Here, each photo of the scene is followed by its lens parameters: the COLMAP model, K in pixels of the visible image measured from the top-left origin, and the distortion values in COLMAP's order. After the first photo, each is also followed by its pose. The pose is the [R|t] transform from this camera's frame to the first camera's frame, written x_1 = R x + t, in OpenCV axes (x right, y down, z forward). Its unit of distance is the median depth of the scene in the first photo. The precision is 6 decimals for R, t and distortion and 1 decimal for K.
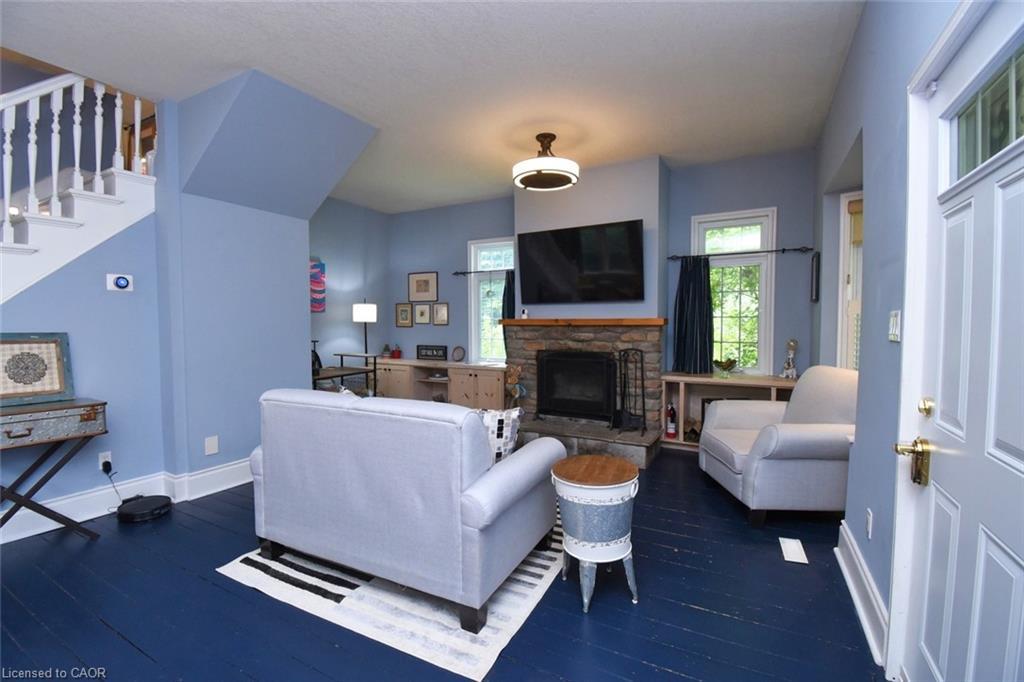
lens RADIAL K [[450.9, 0, 509.6], [0, 450.9, 341.1], [0, 0, 1]] dist [0.019795, -0.025689]
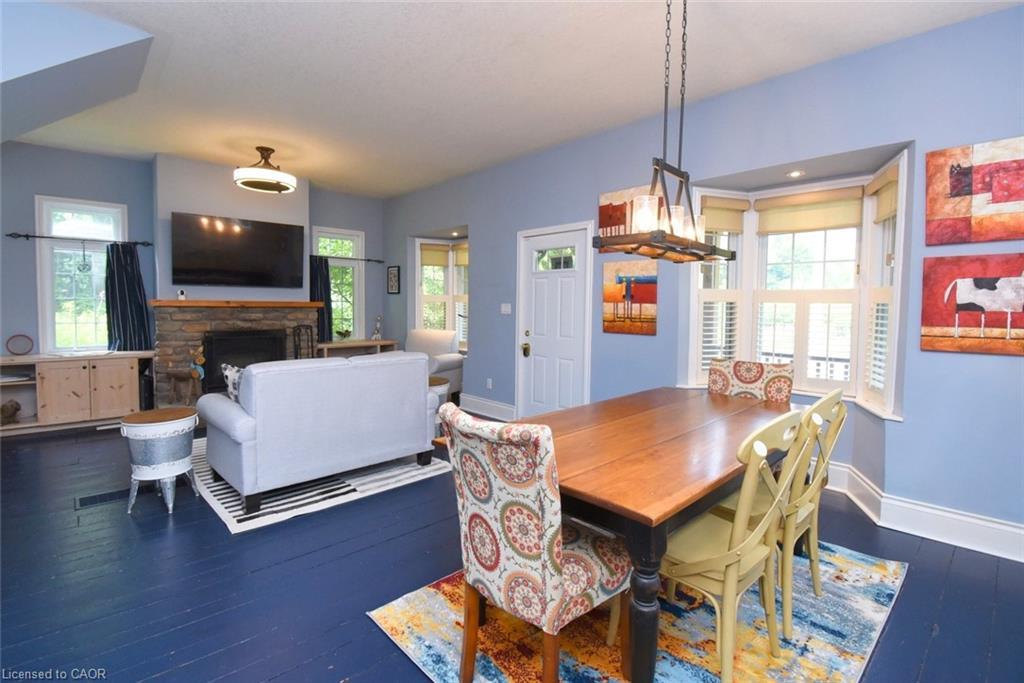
lens RADIAL K [[471.1, 0, 509.6], [0, 471.1, 325.6], [0, 0, 1]] dist [0.022907, -0.029343]
pose [[0.323439, -0.037268, 0.945515, -0.749969], [0.027168, 0.999178, 0.030090, -0.005568], [-0.945859, 0.015956, 0.324186, -0.003726]]
